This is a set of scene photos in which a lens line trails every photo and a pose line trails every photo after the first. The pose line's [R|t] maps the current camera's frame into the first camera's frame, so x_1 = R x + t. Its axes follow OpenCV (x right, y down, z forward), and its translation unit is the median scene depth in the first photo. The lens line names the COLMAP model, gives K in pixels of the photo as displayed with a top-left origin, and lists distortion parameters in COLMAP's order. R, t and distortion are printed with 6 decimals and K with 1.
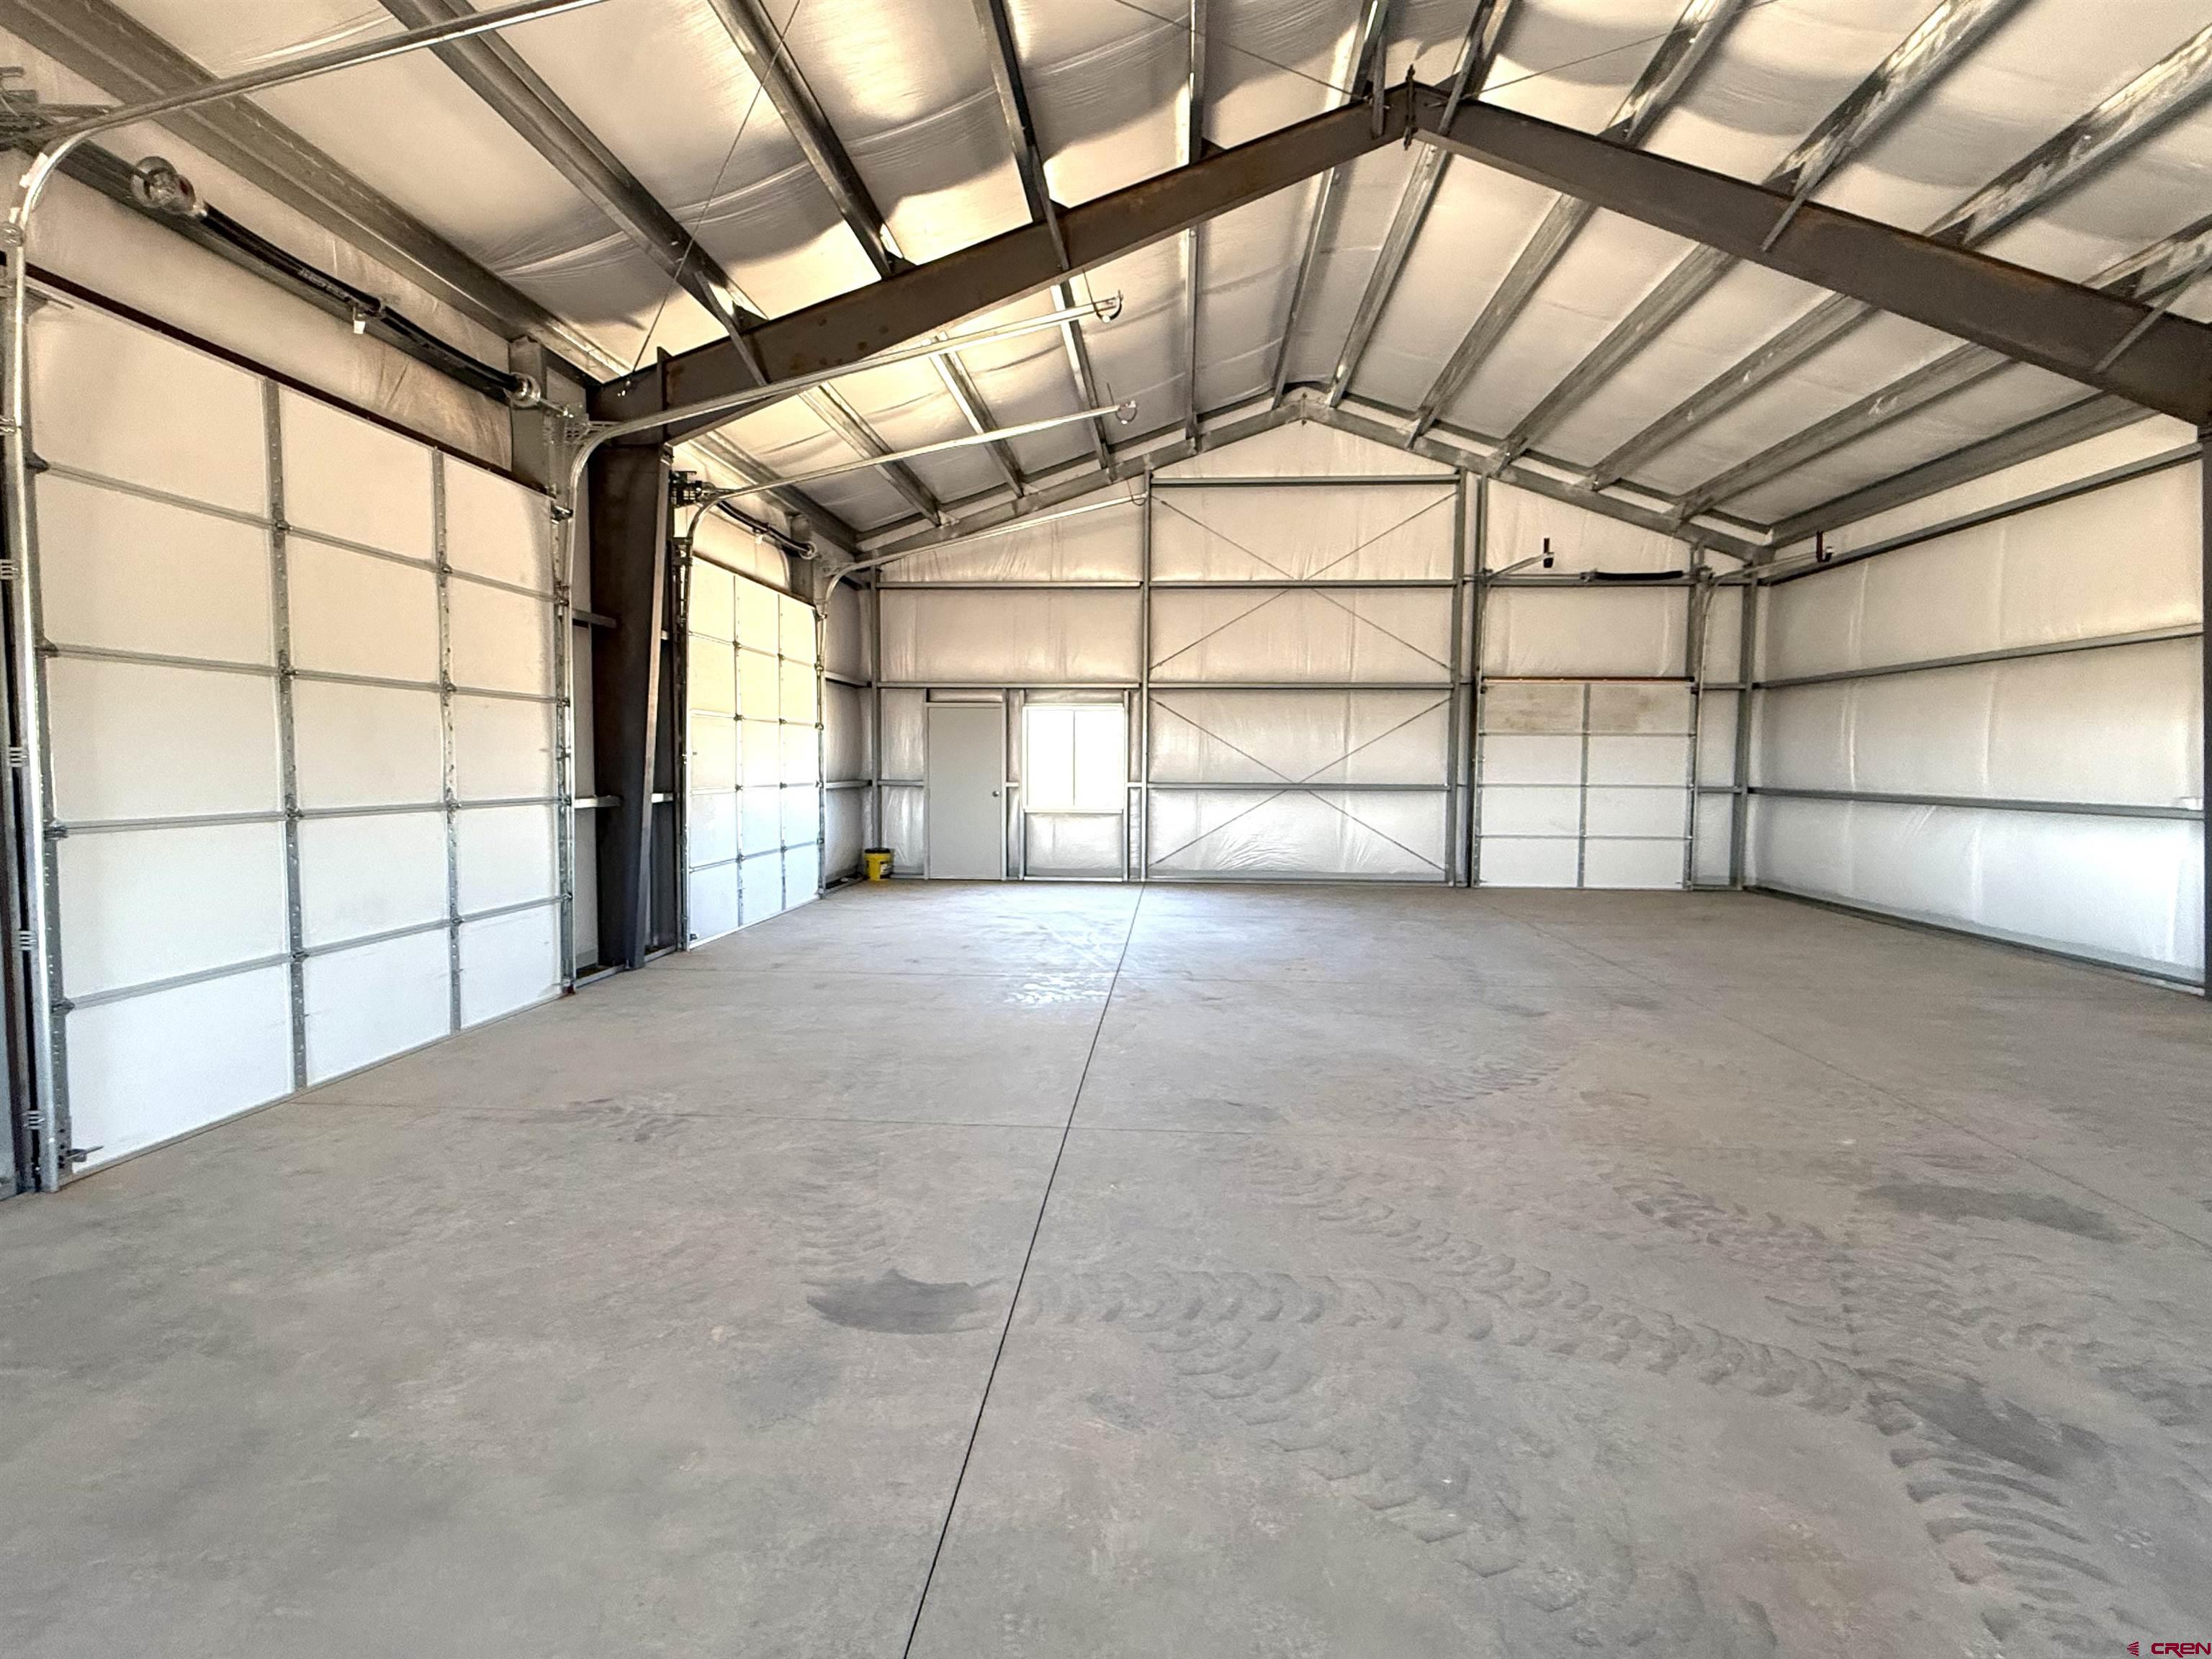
lens RADIAL K [[1097.6, 0, 1104.9], [0, 1097.6, 831.5], [0, 0, 1]] dist [0.000548, 0.000010]
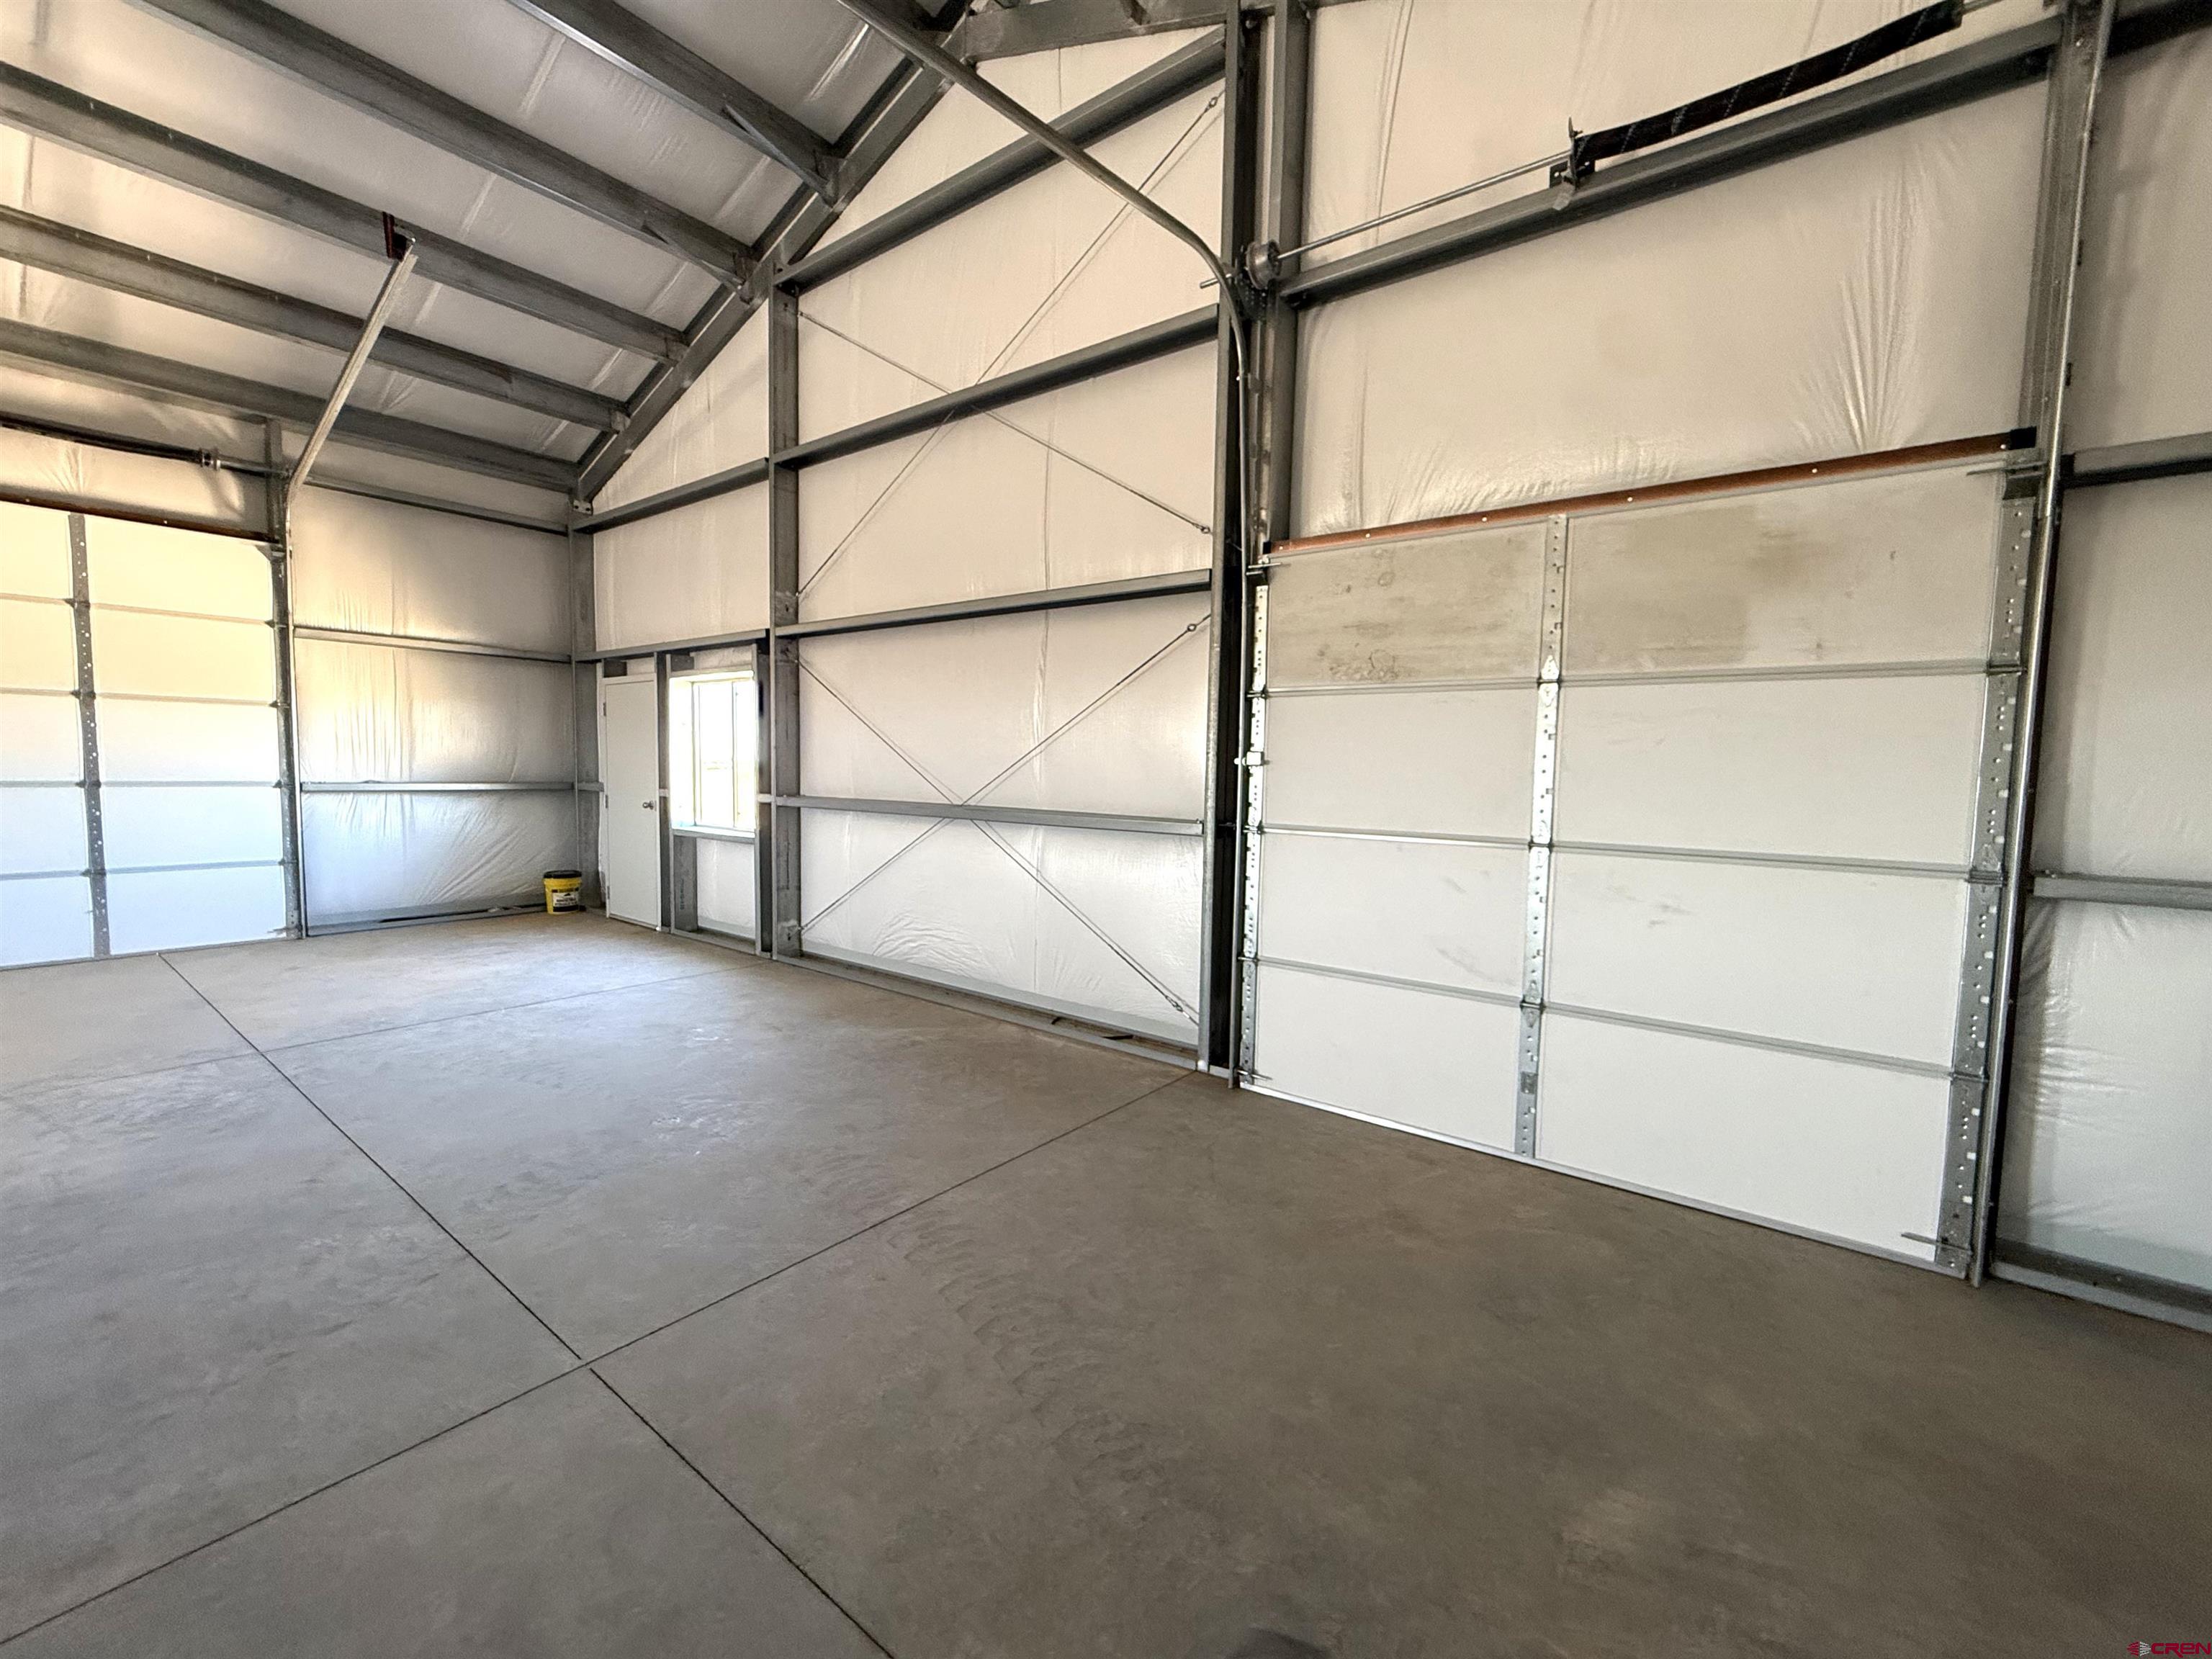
lens RADIAL K [[886.9, 0, 1105.5], [0, 886.9, 823.4], [0, 0, 1]] dist [-0.000696, 0.000016]
pose [[0.836704, 0.043136, -0.545953, 0.470399], [-0.048320, 0.998820, 0.004865, -0.042368], [0.545519, 0.022310, 0.837802, 0.715140]]
